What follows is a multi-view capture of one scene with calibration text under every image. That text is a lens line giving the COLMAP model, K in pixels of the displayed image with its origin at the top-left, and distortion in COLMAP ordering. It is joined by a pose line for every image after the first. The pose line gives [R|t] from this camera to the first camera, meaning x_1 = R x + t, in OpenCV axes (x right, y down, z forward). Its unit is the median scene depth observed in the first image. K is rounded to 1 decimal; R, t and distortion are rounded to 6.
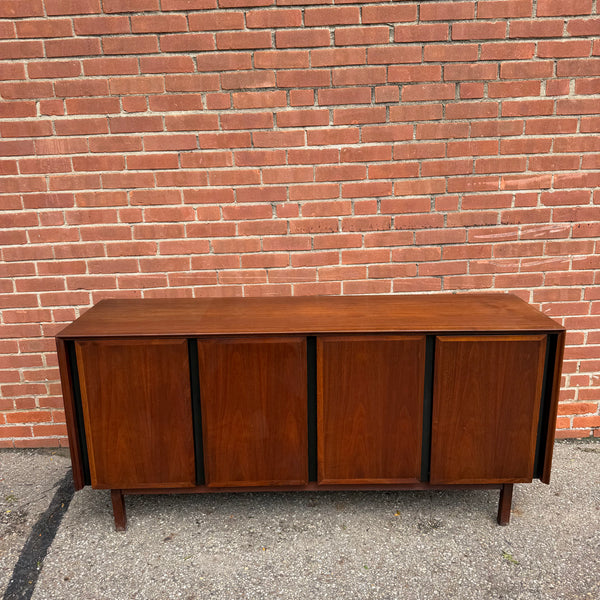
lens RADIAL K [[567.7, 0, 301.3], [0, 567.7, 297.9], [0, 0, 1]] dist [0.016826, -0.024173]
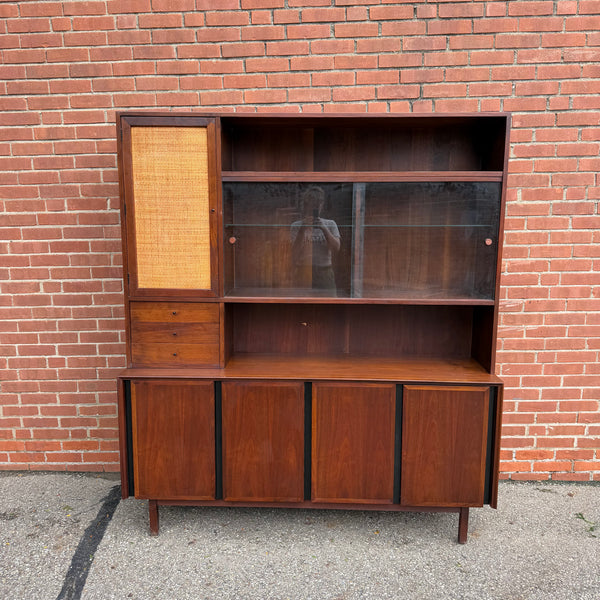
lens RADIAL K [[559.6, 0, 300.0], [0, 559.6, 300.0], [0, 0, 1]] dist [0.082666, -0.145910]
pose [[0.998919, 0.025151, -0.039085, 0.036936], [-0.028841, 0.994876, -0.096903, 0.003420], [0.036447, 0.097925, 0.994526, -0.259624]]
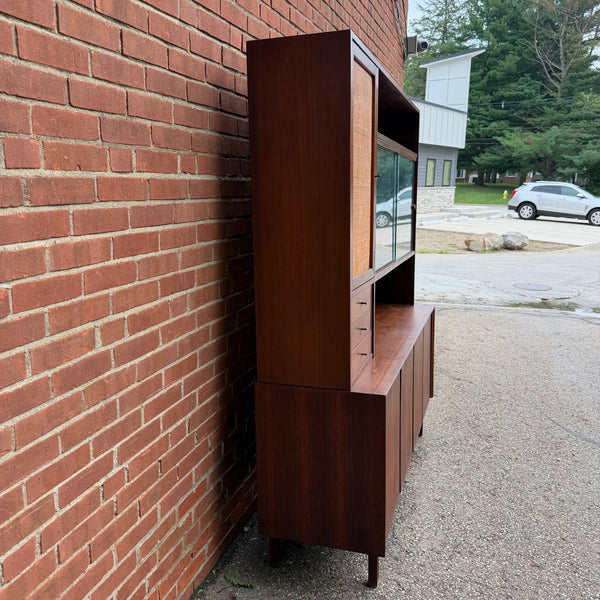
lens RADIAL K [[558.3, 0, 301.3], [0, 558.3, 299.4], [0, 0, 1]] dist [0.081629, -0.132671]
pose [[0.330922, -0.153226, 0.931135, -1.121142], [0.243548, 0.967168, 0.072599, -0.168549], [-0.911688, 0.202751, 0.357375, 0.609509]]
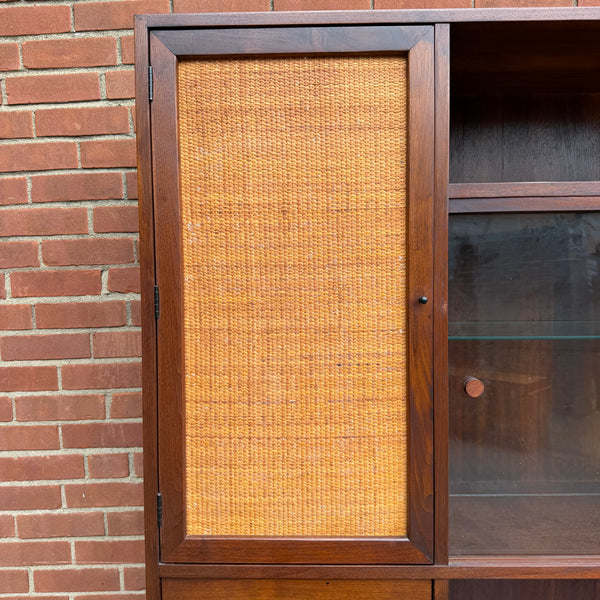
lens RADIAL K [[559.6, 0, 300.0], [0, 559.6, 300.0], [0, 0, 1]] dist [0.082666, -0.145910]
pose [[0.999598, 0.003523, -0.028124, -0.242810], [-0.009232, 0.978604, -0.205546, -0.194434], [0.026798, 0.205723, 0.978243, 0.438695]]
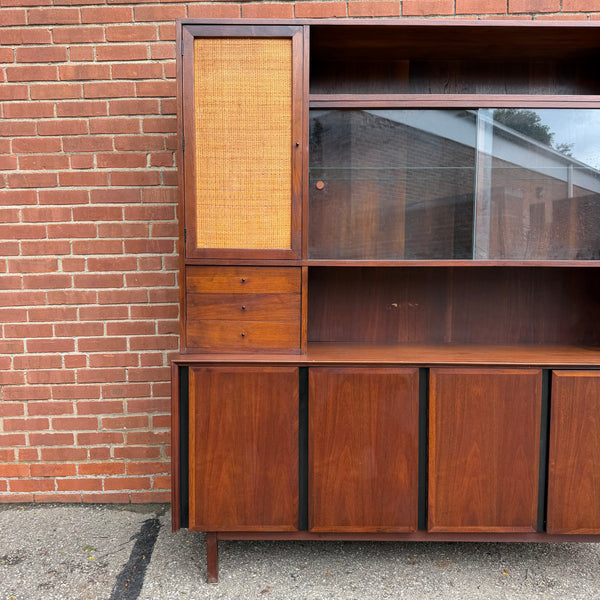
lens RADIAL K [[558.3, 0, 301.3], [0, 558.3, 299.4], [0, 0, 1]] dist [0.081629, -0.132671]
pose [[0.999782, 0.018099, -0.010401, -0.157304], [-0.019677, 0.983430, -0.180216, 0.108636], [0.006967, 0.180381, 0.983572, 0.008287]]
